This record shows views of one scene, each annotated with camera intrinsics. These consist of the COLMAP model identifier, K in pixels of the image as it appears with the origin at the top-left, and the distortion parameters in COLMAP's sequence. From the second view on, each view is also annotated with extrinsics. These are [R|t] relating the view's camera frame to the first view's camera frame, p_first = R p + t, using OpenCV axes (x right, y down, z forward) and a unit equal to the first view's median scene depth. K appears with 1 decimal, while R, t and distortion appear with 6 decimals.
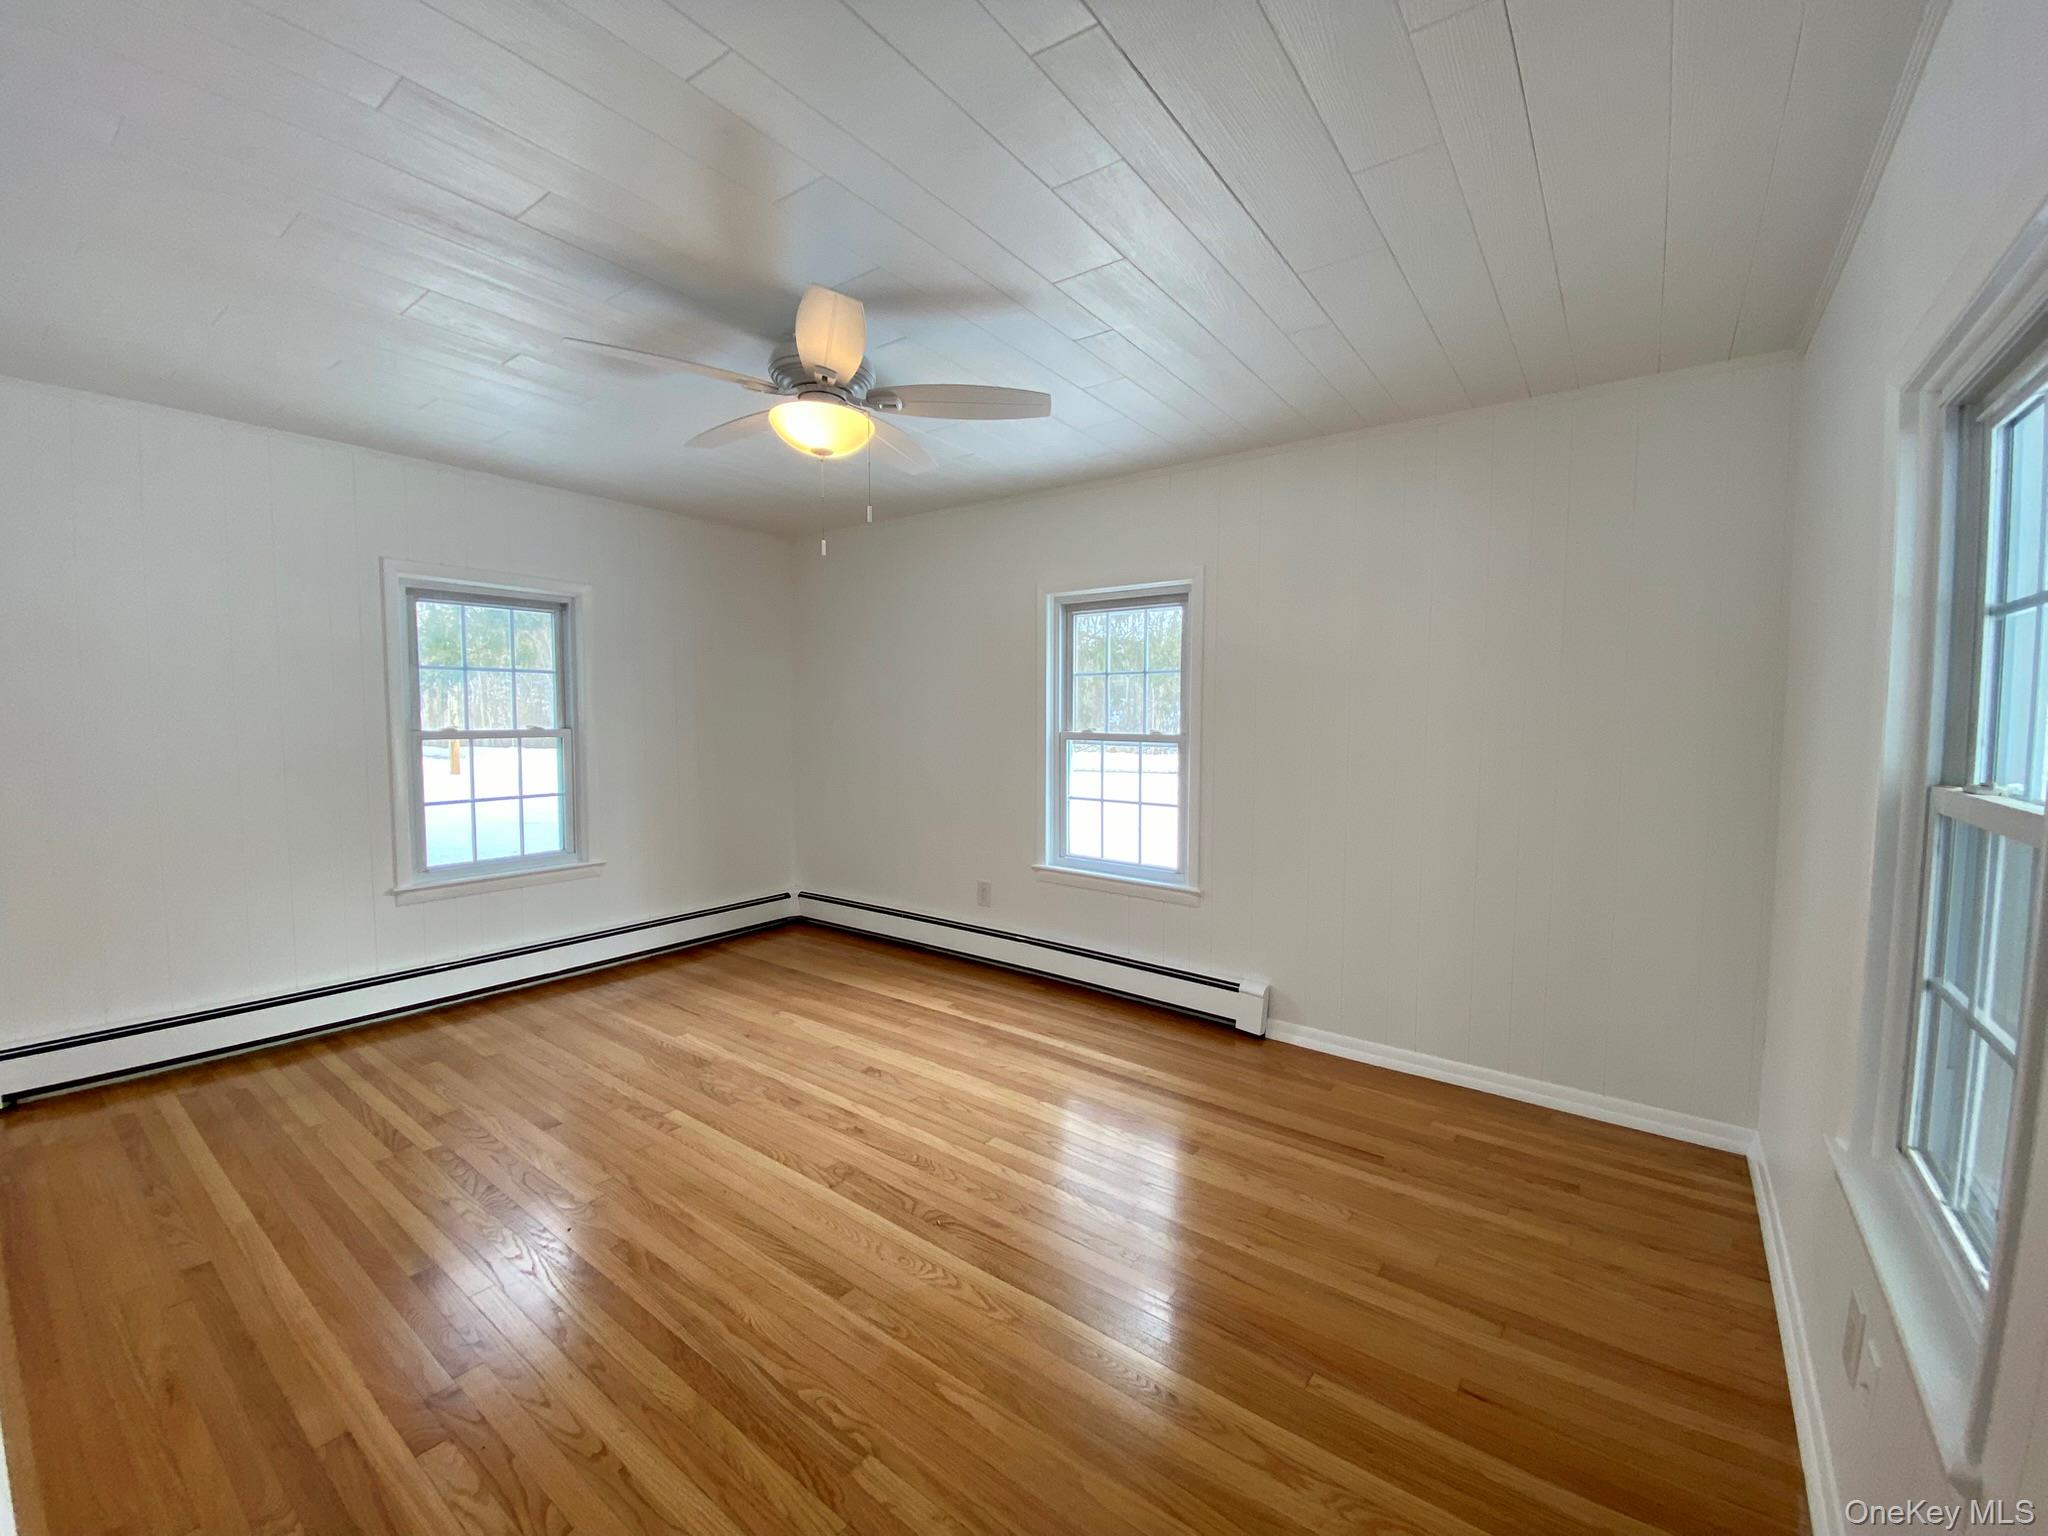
lens RADIAL K [[849.3, 0, 1024.0], [0, 849.3, 768.0], [0, 0, 1]] dist [0.033645, -0.010497]
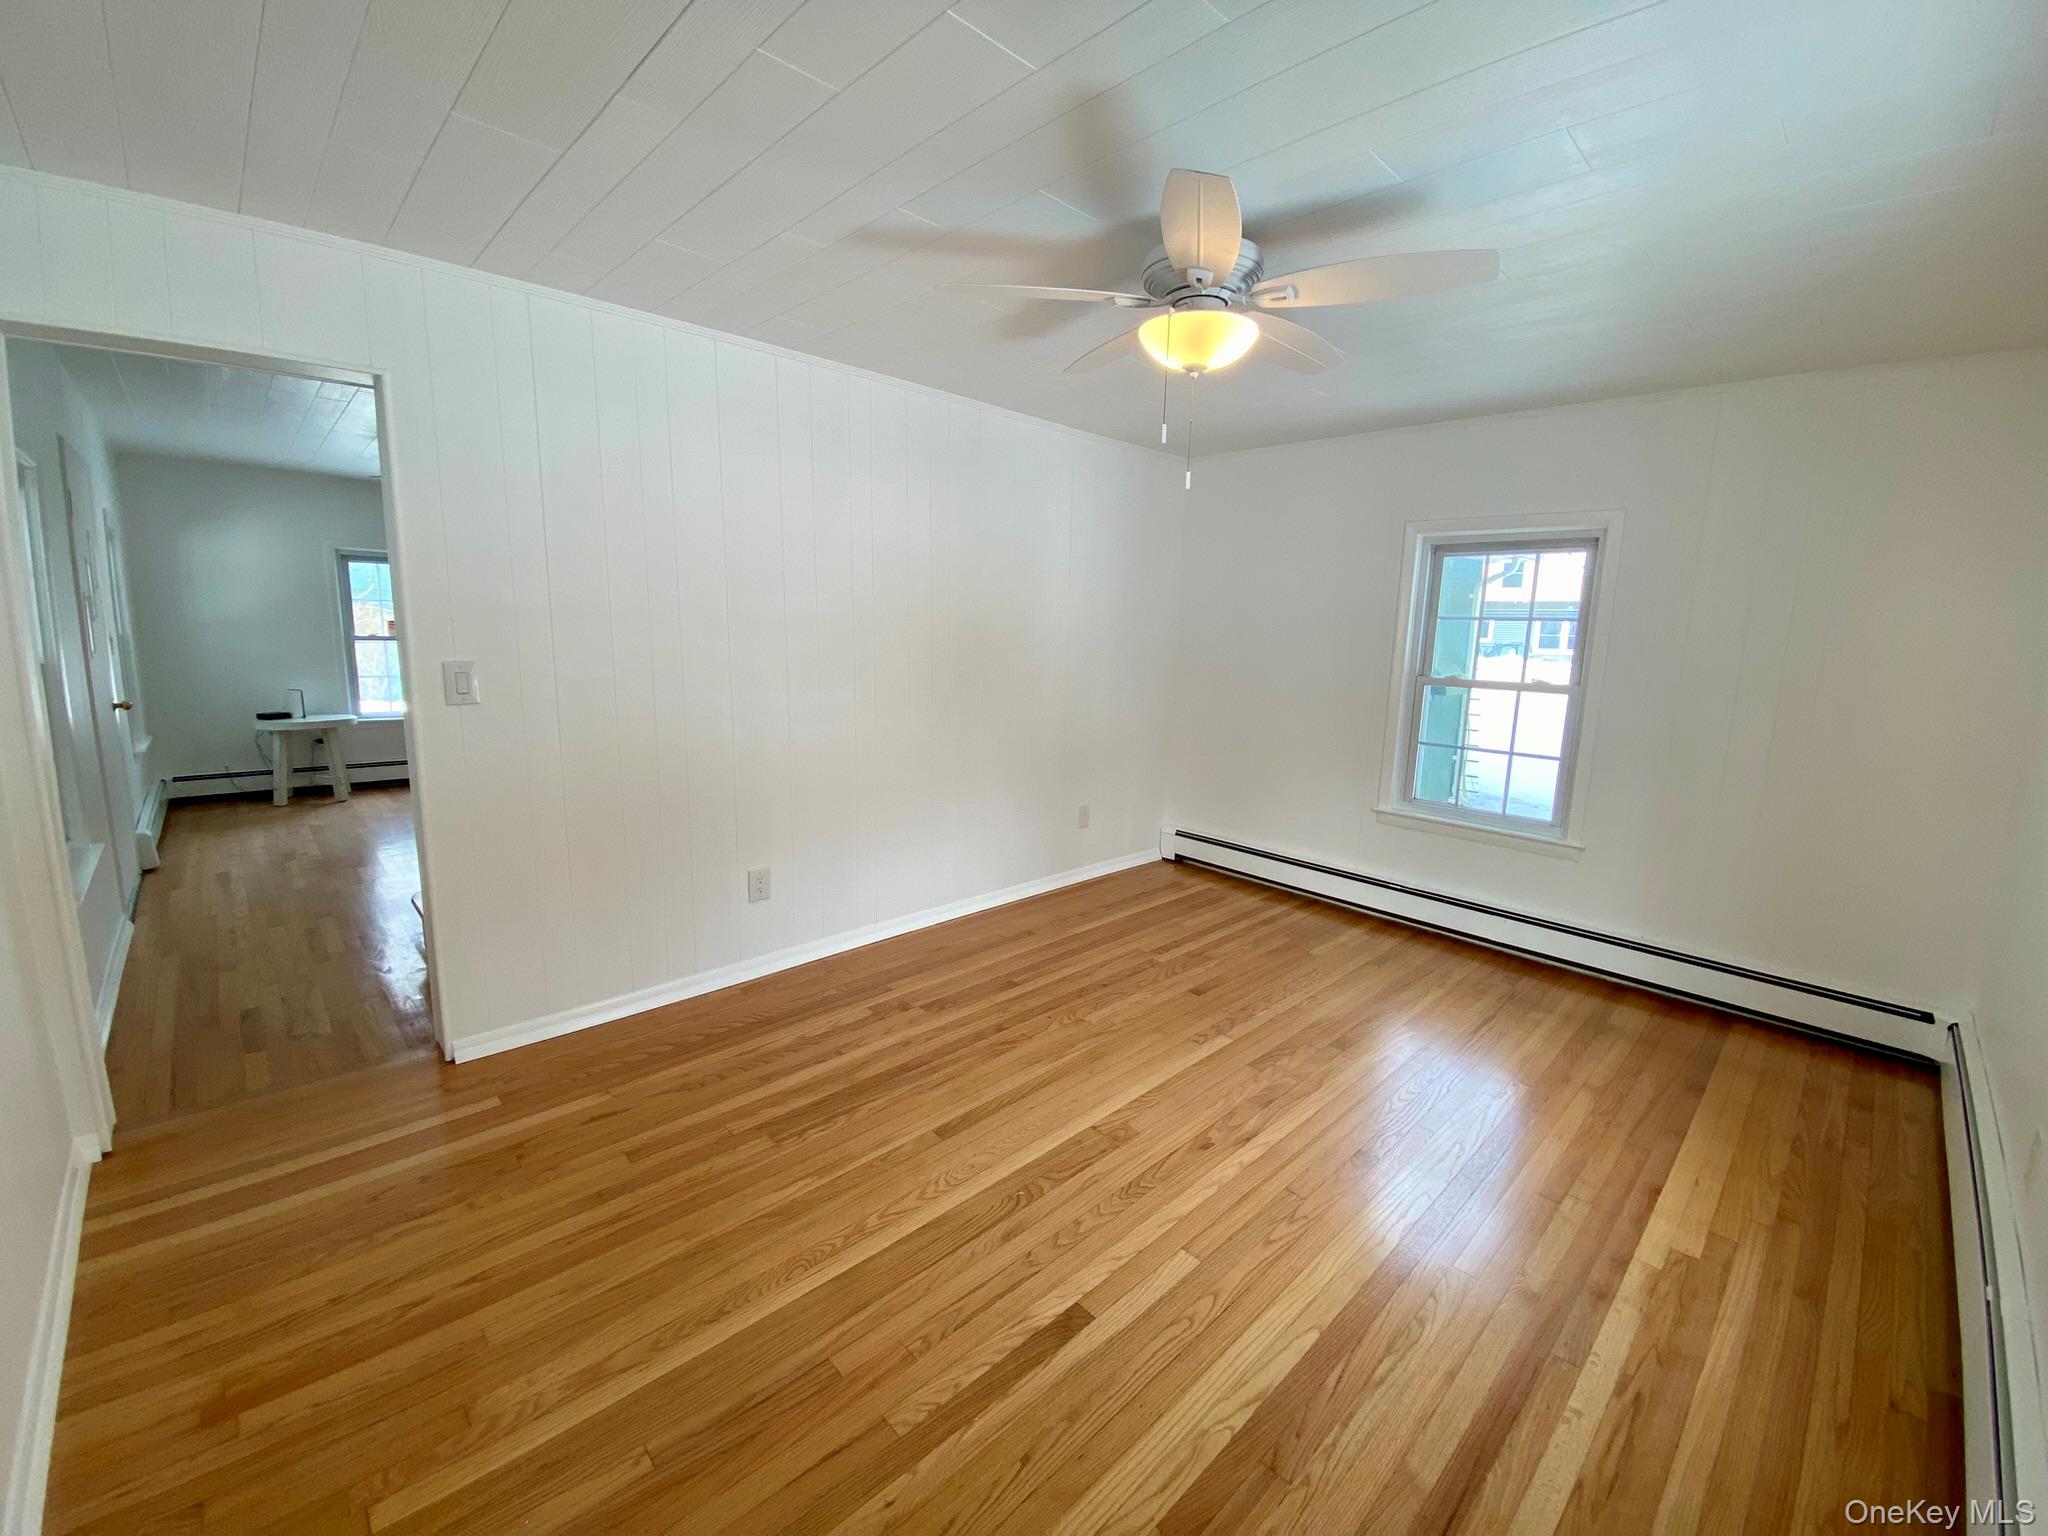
lens RADIAL K [[838.8, 0, 1024.0], [0, 838.8, 768.0], [0, 0, 1]] dist [0.037228, -0.021314]
pose [[-0.177953, 0.158287, -0.971225, 0.579192], [-0.094419, 0.979678, 0.176964, -0.089201], [0.979499, 0.123193, -0.159391, 0.835366]]
